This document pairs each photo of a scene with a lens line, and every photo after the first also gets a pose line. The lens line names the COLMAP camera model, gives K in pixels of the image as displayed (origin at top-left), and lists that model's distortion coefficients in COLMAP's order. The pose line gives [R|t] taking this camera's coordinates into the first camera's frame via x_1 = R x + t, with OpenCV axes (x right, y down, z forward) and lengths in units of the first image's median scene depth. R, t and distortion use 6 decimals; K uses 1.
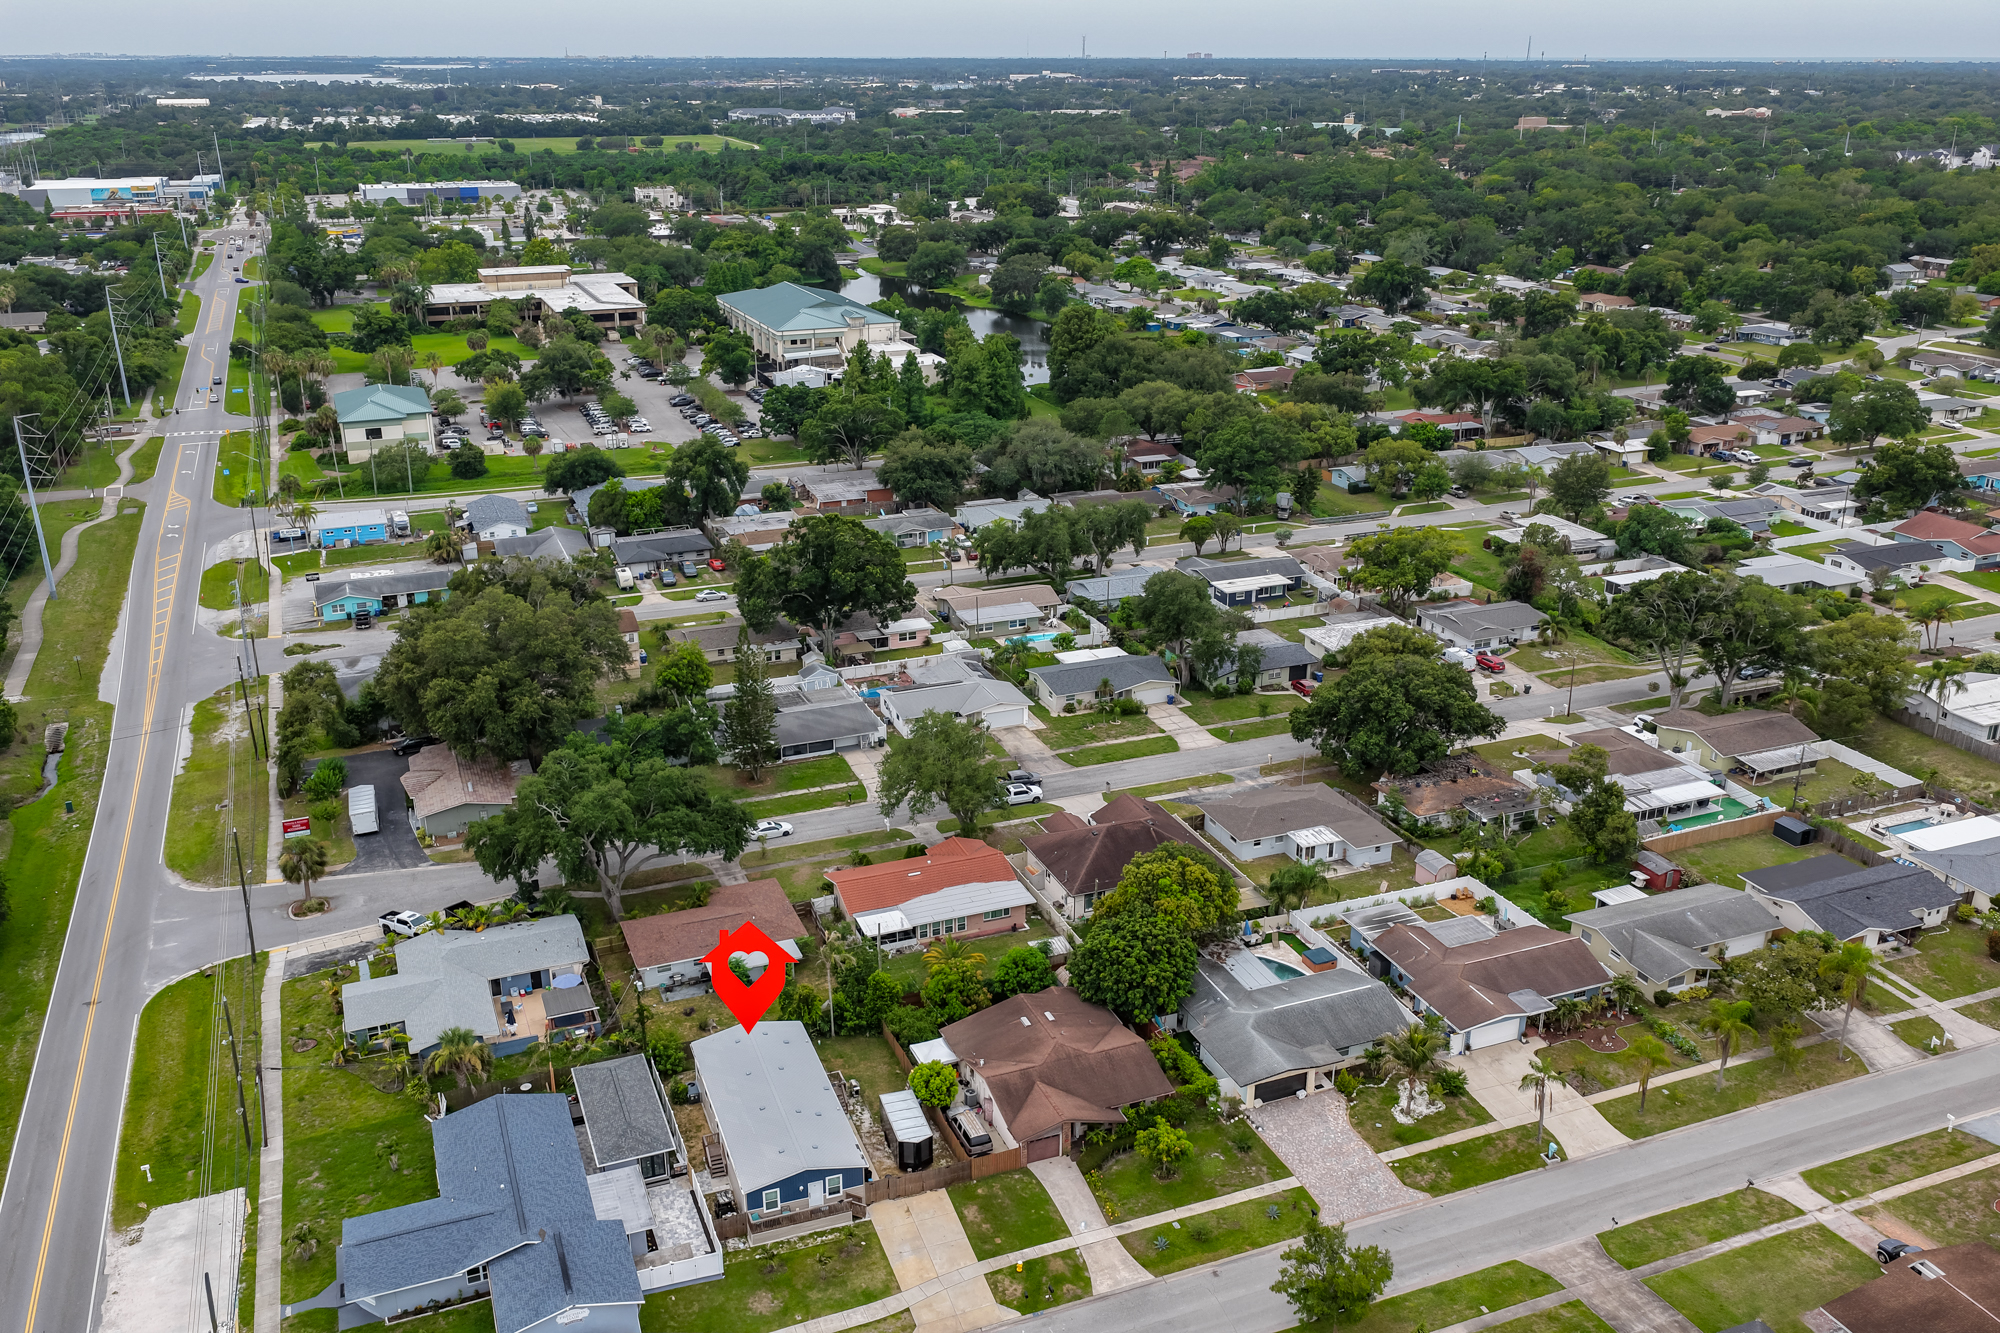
lens RADIAL K [[1654.9, 0, 1000.0], [0, 1654.9, 666.5], [0, 0, 1]] dist [-0.013169, 0.034528]
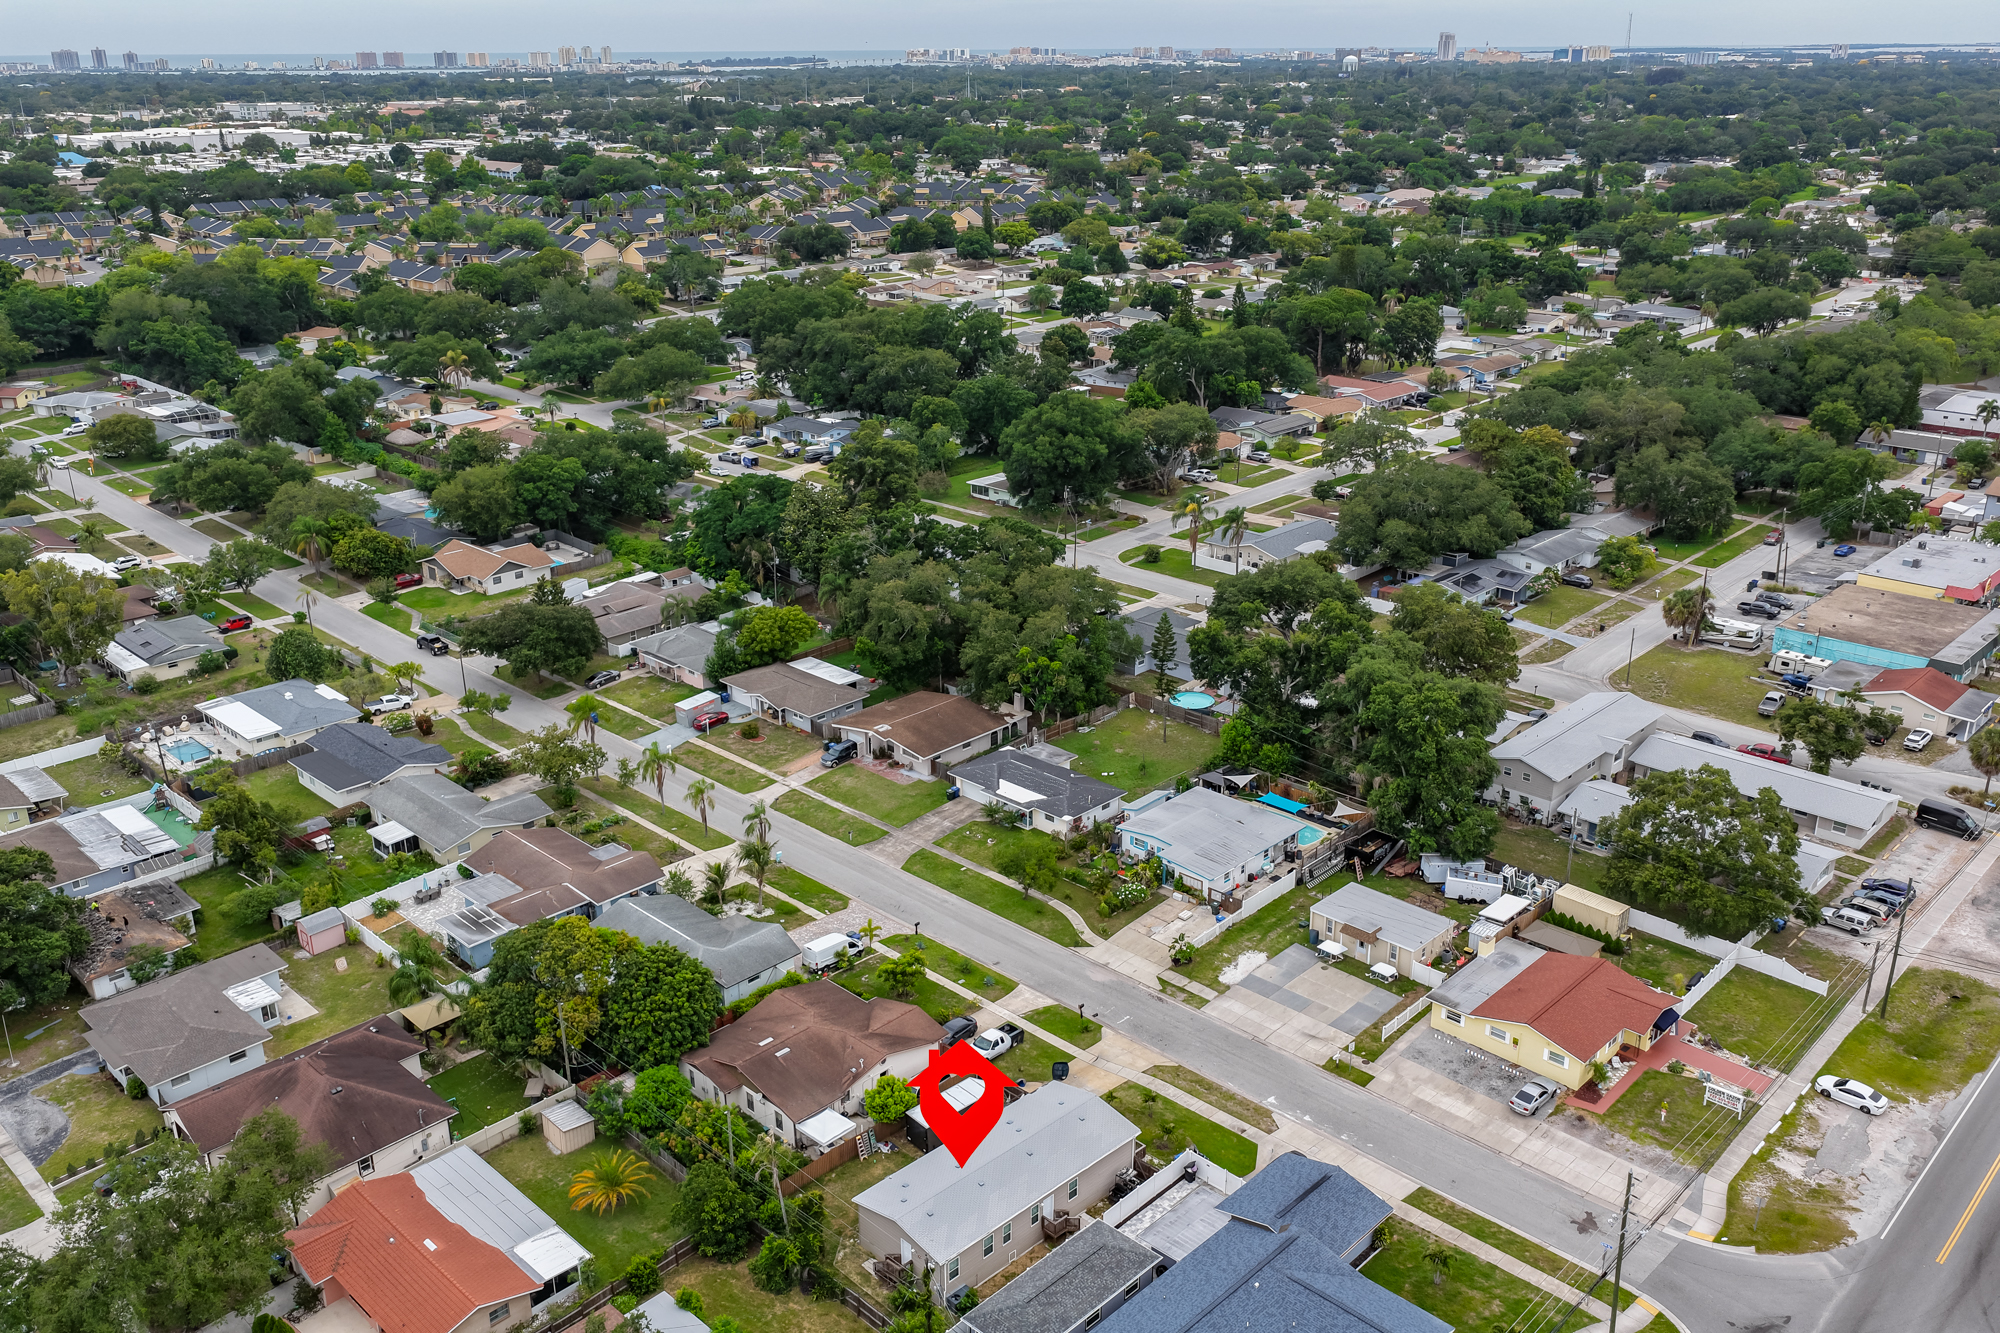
lens RADIAL K [[1654.9, 0, 1000.0], [0, 1654.9, 666.5], [0, 0, 1]] dist [-0.013169, 0.034528]
pose [[-0.405111, -0.321700, 0.855800, -0.555167], [0.324933, 0.824277, 0.463665, -0.265068], [-0.854578, 0.465914, -0.229393, 0.709782]]
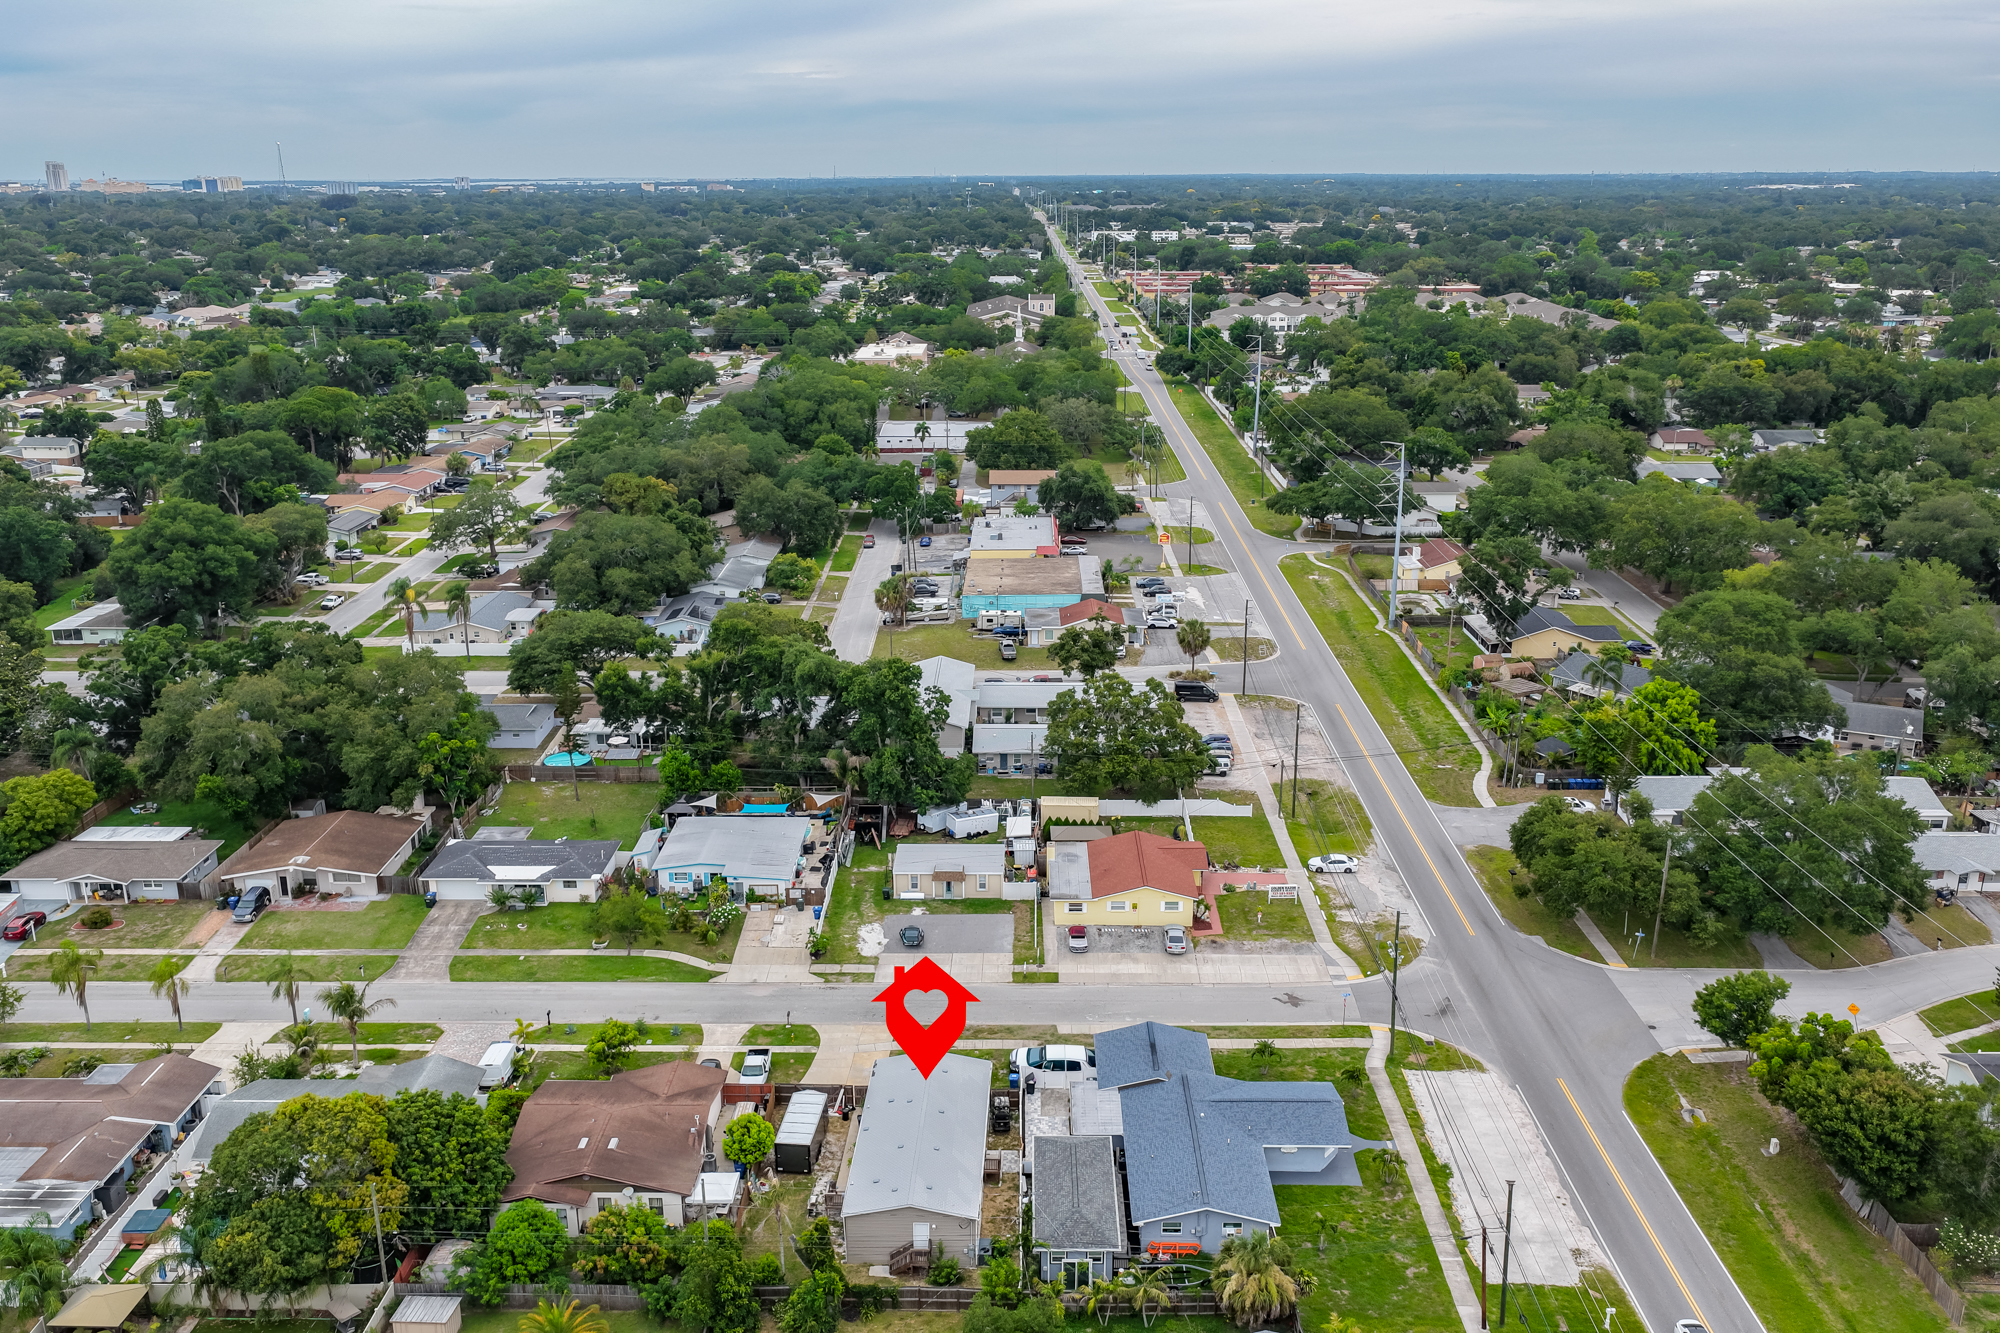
lens RADIAL K [[1654.9, 0, 1000.0], [0, 1654.9, 666.5], [0, 0, 1]] dist [-0.013169, 0.034528]
pose [[-0.923403, -0.109727, 0.367814, -0.324304], [0.134704, 0.804677, 0.578230, -0.321742], [-0.359419, 0.583485, -0.728260, 0.992483]]
